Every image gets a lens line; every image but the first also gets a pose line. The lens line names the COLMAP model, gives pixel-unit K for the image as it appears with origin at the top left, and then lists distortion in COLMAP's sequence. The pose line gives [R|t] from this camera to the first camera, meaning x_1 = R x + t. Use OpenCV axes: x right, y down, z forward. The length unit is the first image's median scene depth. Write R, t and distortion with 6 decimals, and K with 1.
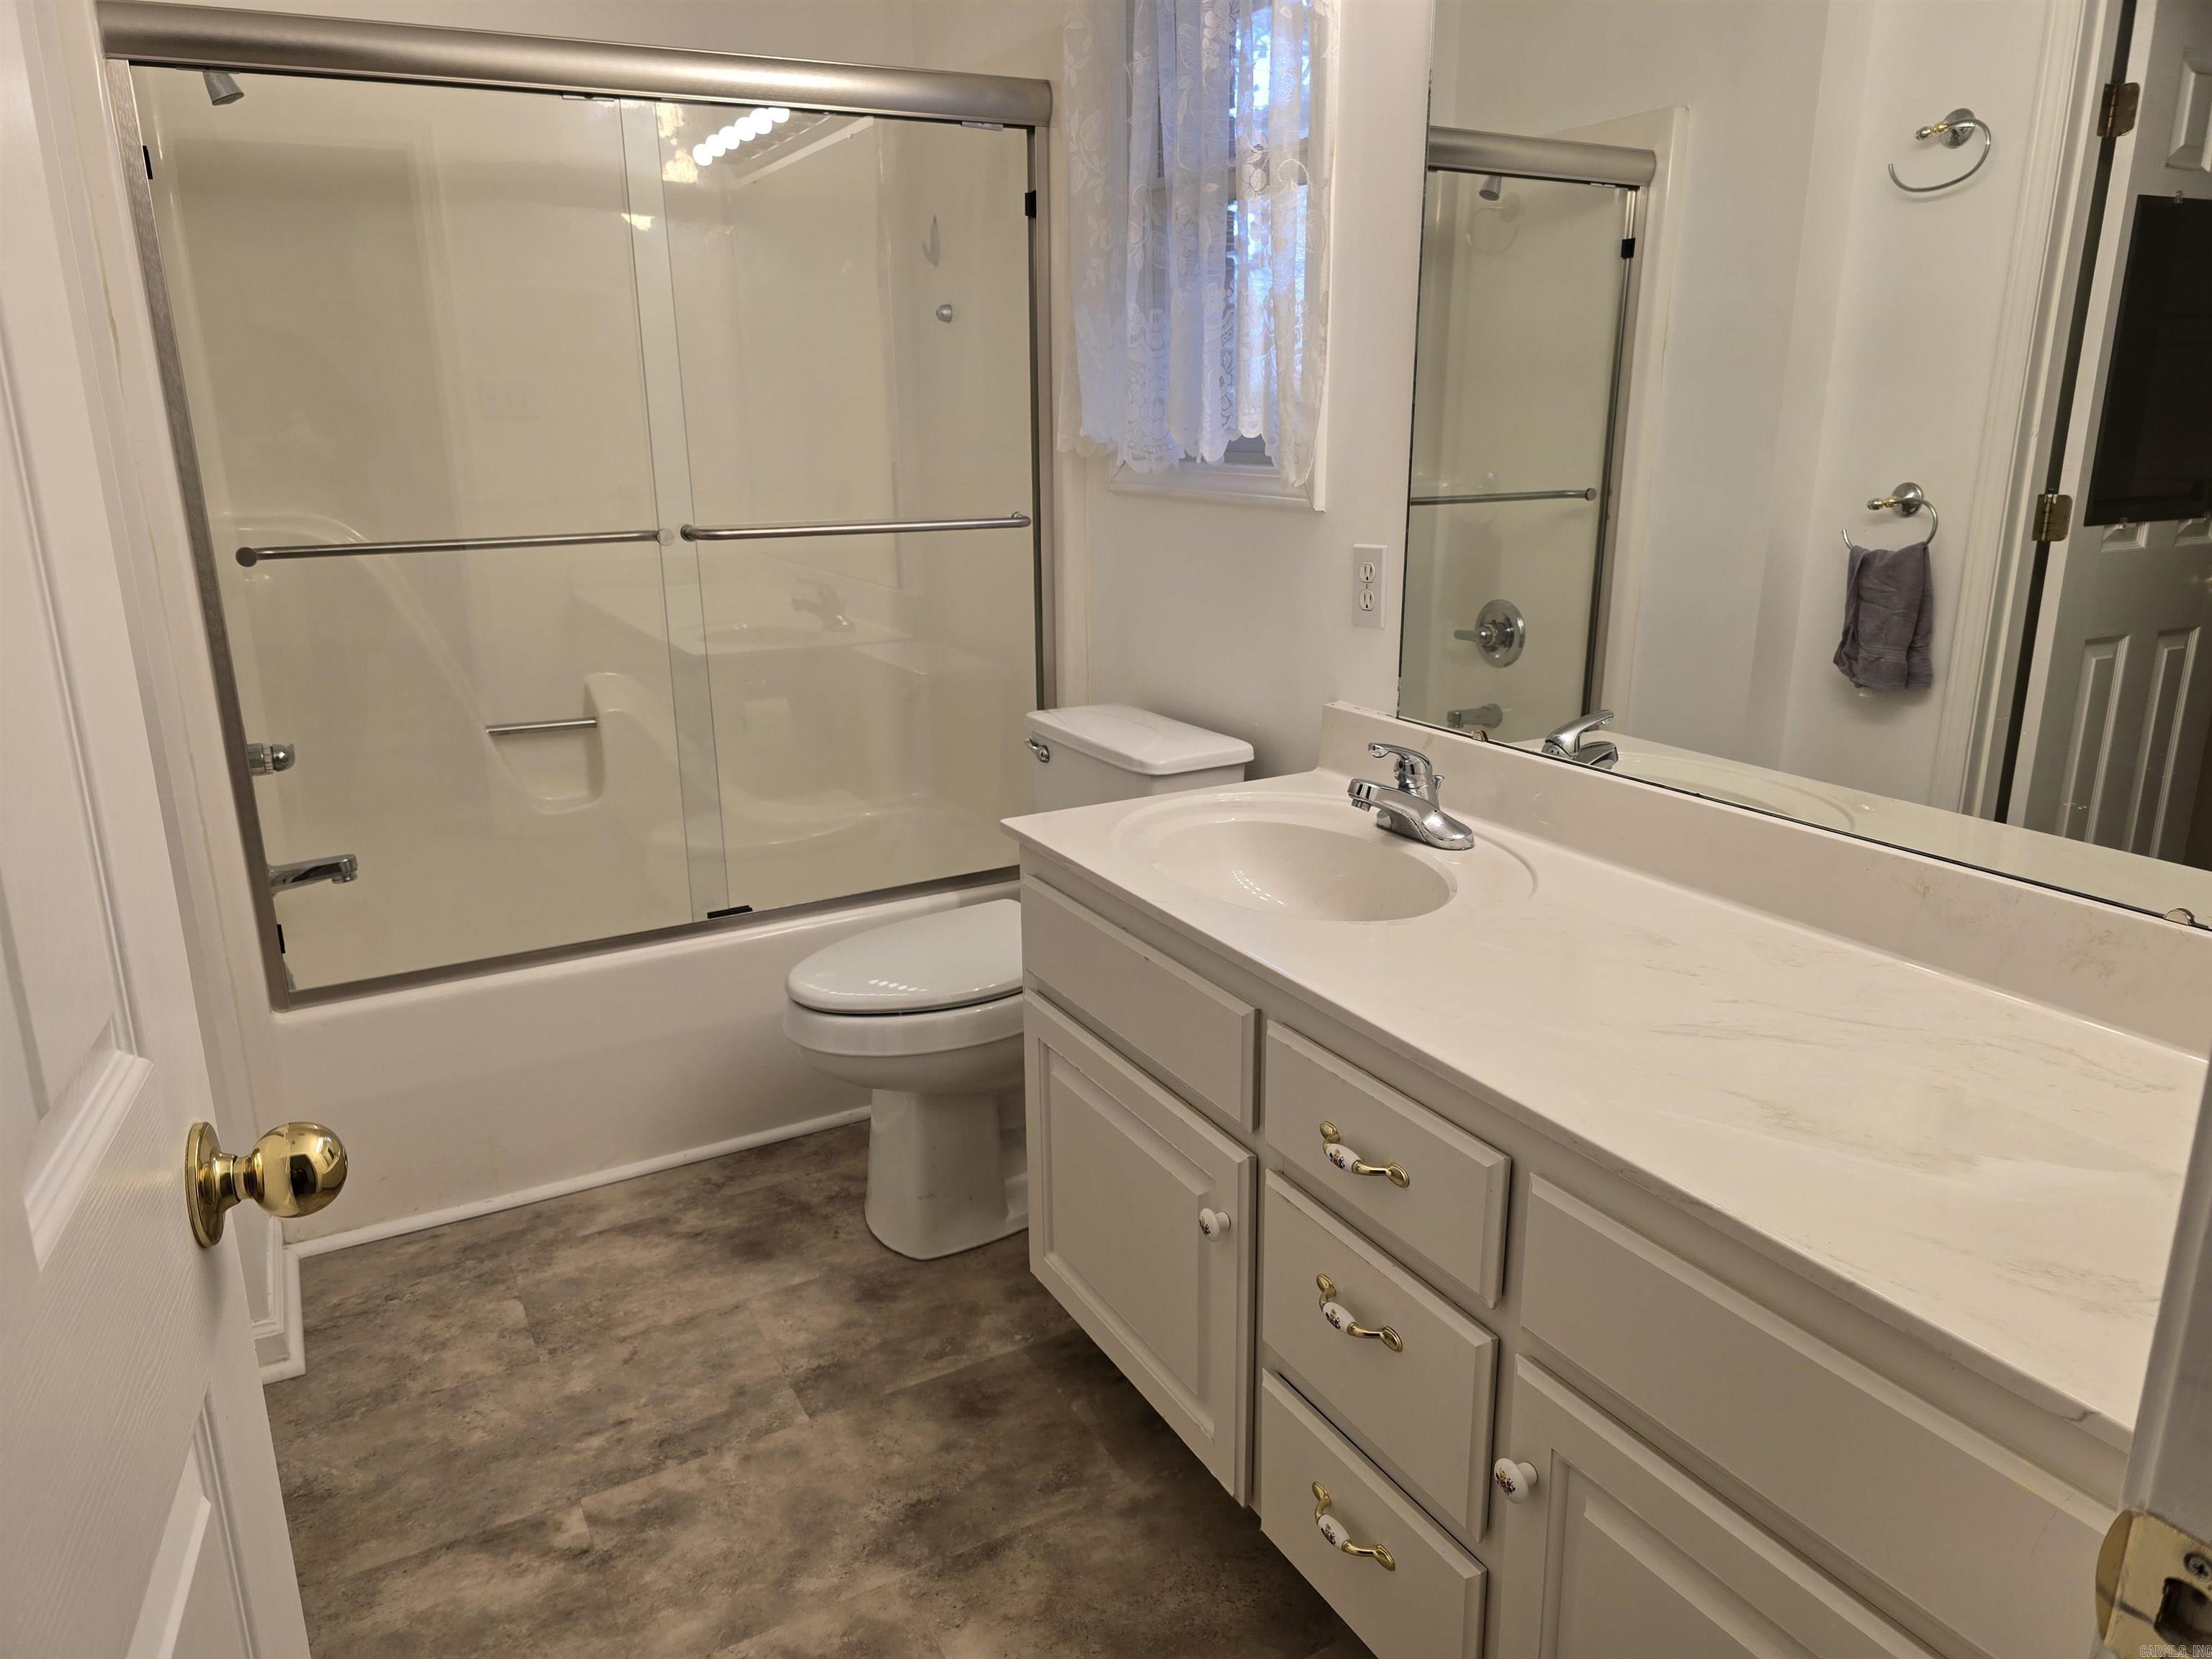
lens RADIAL K [[1487.1, 0, 1096.6], [0, 1487.1, 813.1], [0, 0, 1]] dist [0.072262, -0.066103]
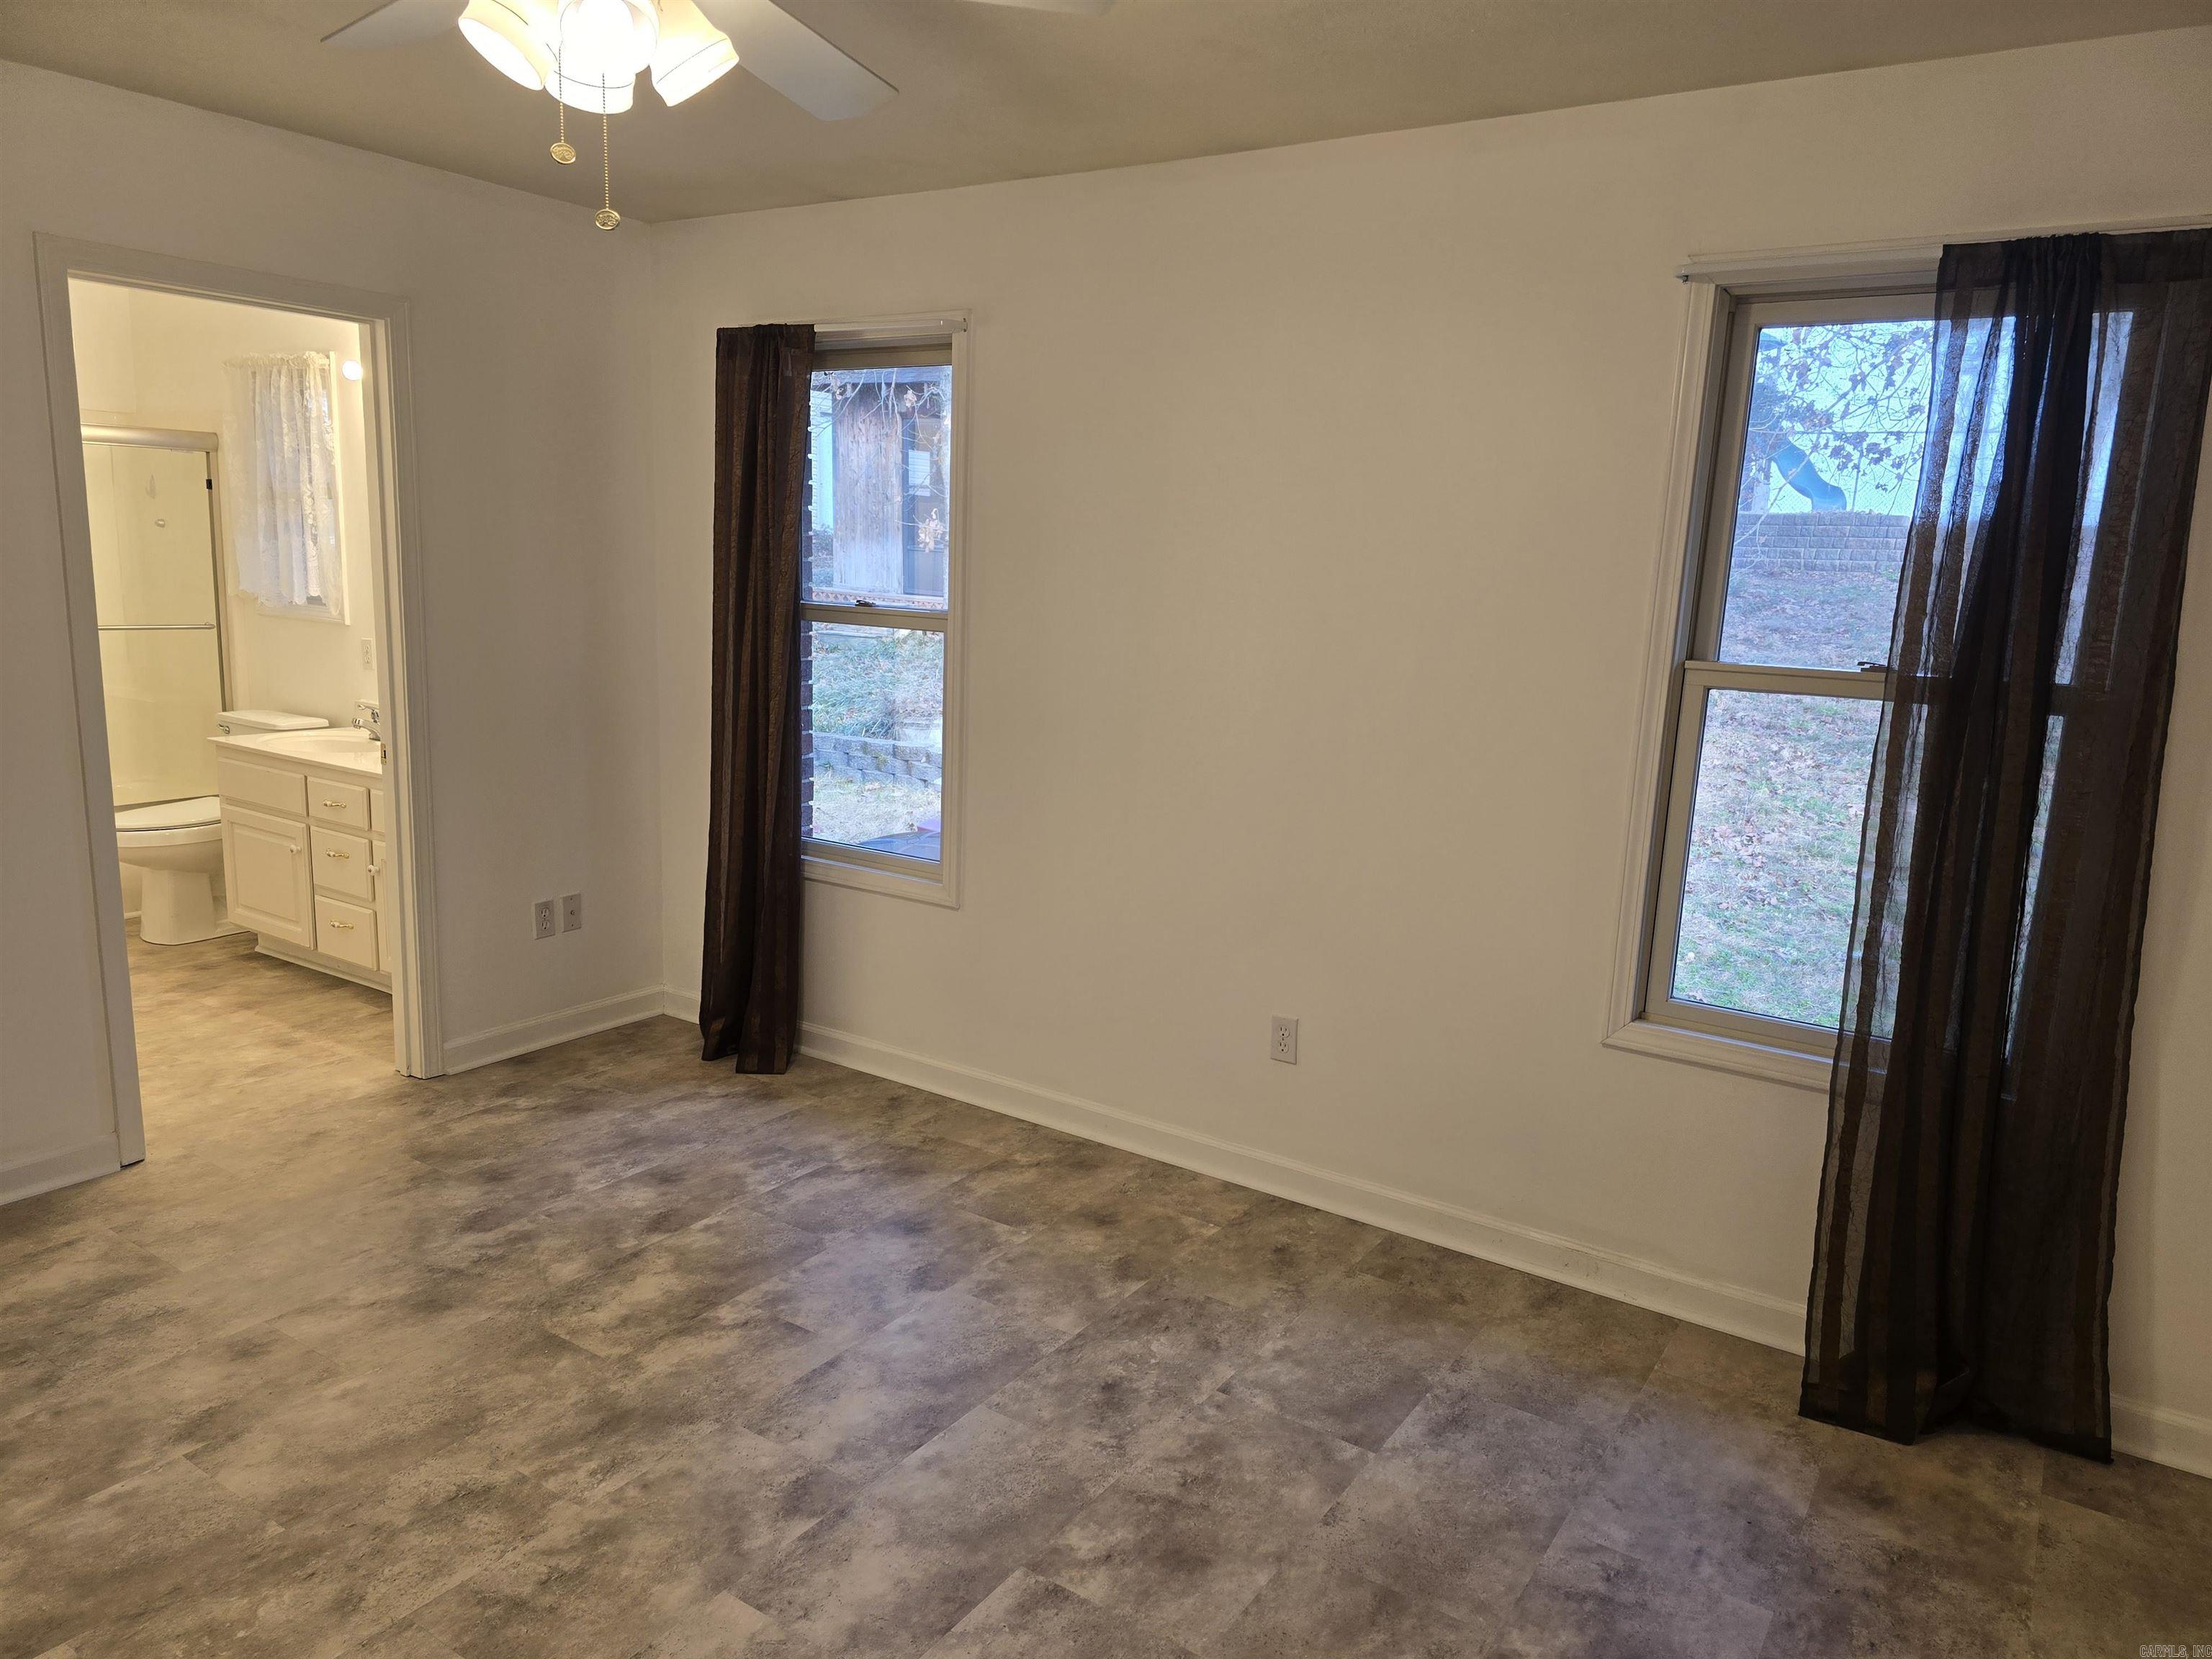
lens RADIAL K [[1487.1, 0, 1100.7], [0, 1487.1, 823.5], [0, 0, 1]] dist [0.072262, -0.066103]
pose [[0.883924, -0.039274, 0.465979, 0.068747], [0.071791, 0.996051, -0.052233, 0.358443], [-0.462088, 0.079623, 0.883253, -1.823229]]
